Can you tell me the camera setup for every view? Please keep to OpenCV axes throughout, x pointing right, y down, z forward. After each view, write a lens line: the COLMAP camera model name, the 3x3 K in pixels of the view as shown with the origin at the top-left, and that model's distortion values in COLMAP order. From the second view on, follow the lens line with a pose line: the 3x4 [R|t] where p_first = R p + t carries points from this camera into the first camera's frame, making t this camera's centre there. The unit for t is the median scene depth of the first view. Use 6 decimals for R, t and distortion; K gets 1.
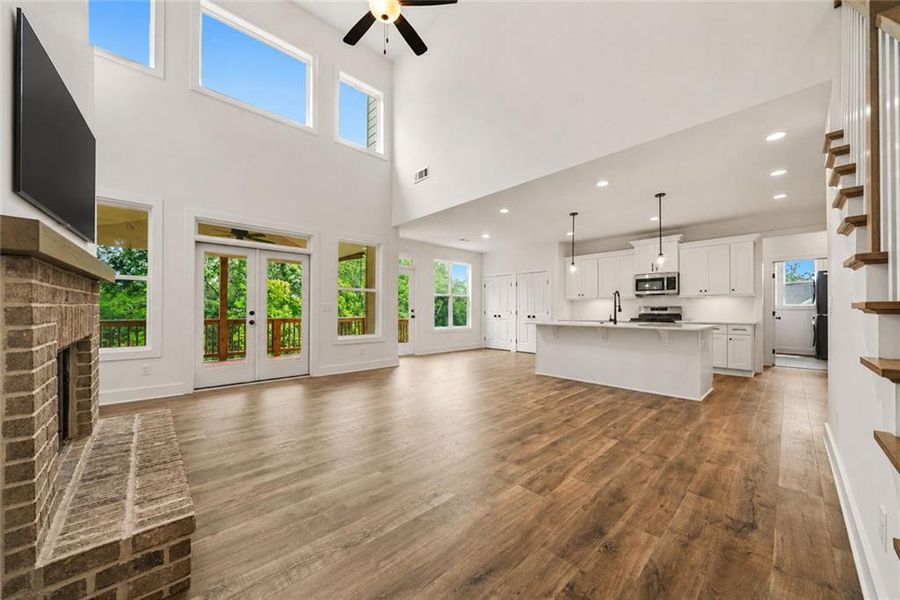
lens RADIAL K [[326.0, 0, 451.2], [0, 326.0, 307.4], [0, 0, 1]] dist [-0.010858, -0.000259]
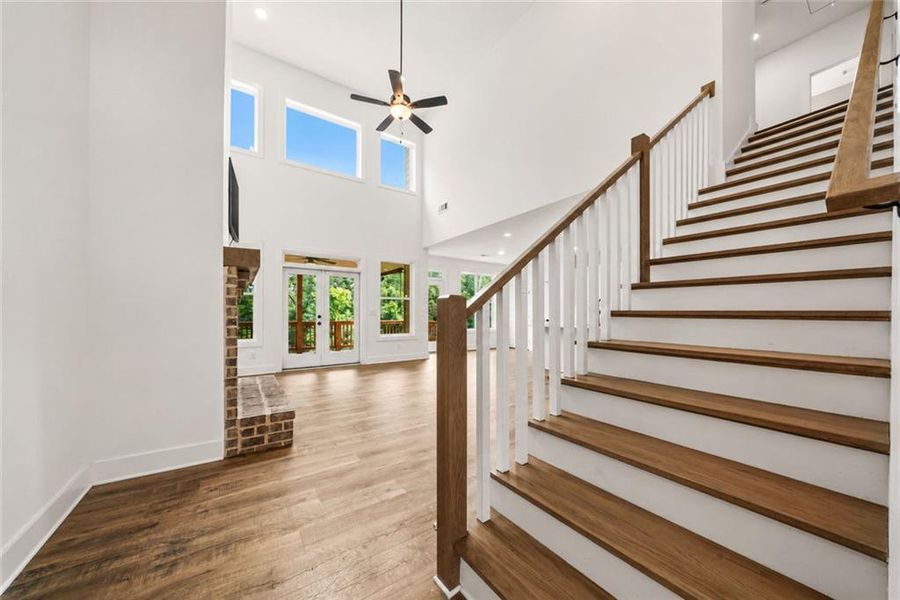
lens RADIAL K [[326.0, 0, 451.2], [0, 326.0, 307.4], [0, 0, 1]] dist [-0.010858, -0.000259]
pose [[0.985742, -0.007550, -0.168094, 0.163283], [0.005722, 0.999919, -0.011354, -0.005155], [0.168166, 0.010230, 0.985706, -0.259073]]
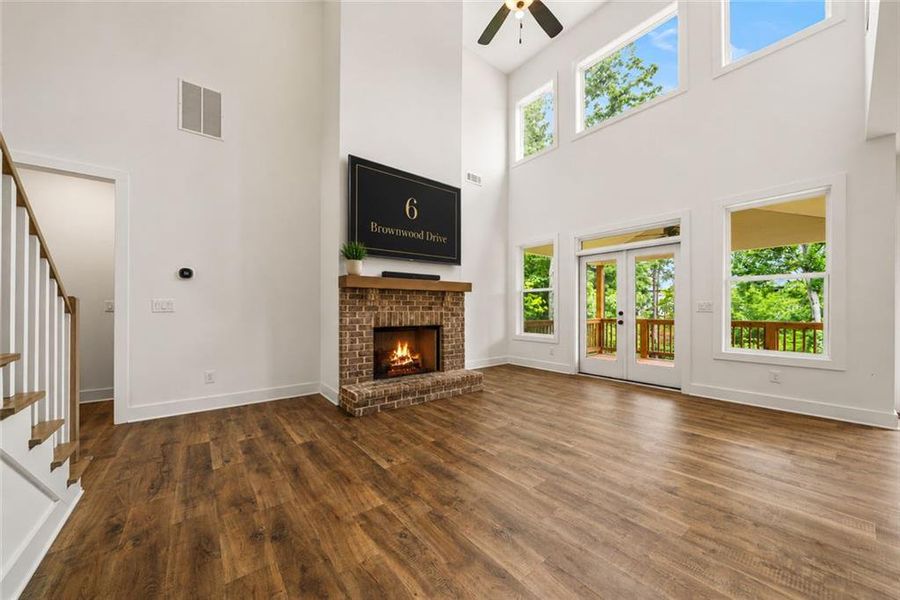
lens RADIAL K [[326.0, 0, 451.2], [0, 326.0, 307.4], [0, 0, 1]] dist [-0.010858, -0.000259]
pose [[-0.091180, -0.003957, -0.995827, 0.467299], [0.003253, 0.999986, -0.004272, 0.000636], [0.995829, -0.003629, -0.091166, 0.543494]]
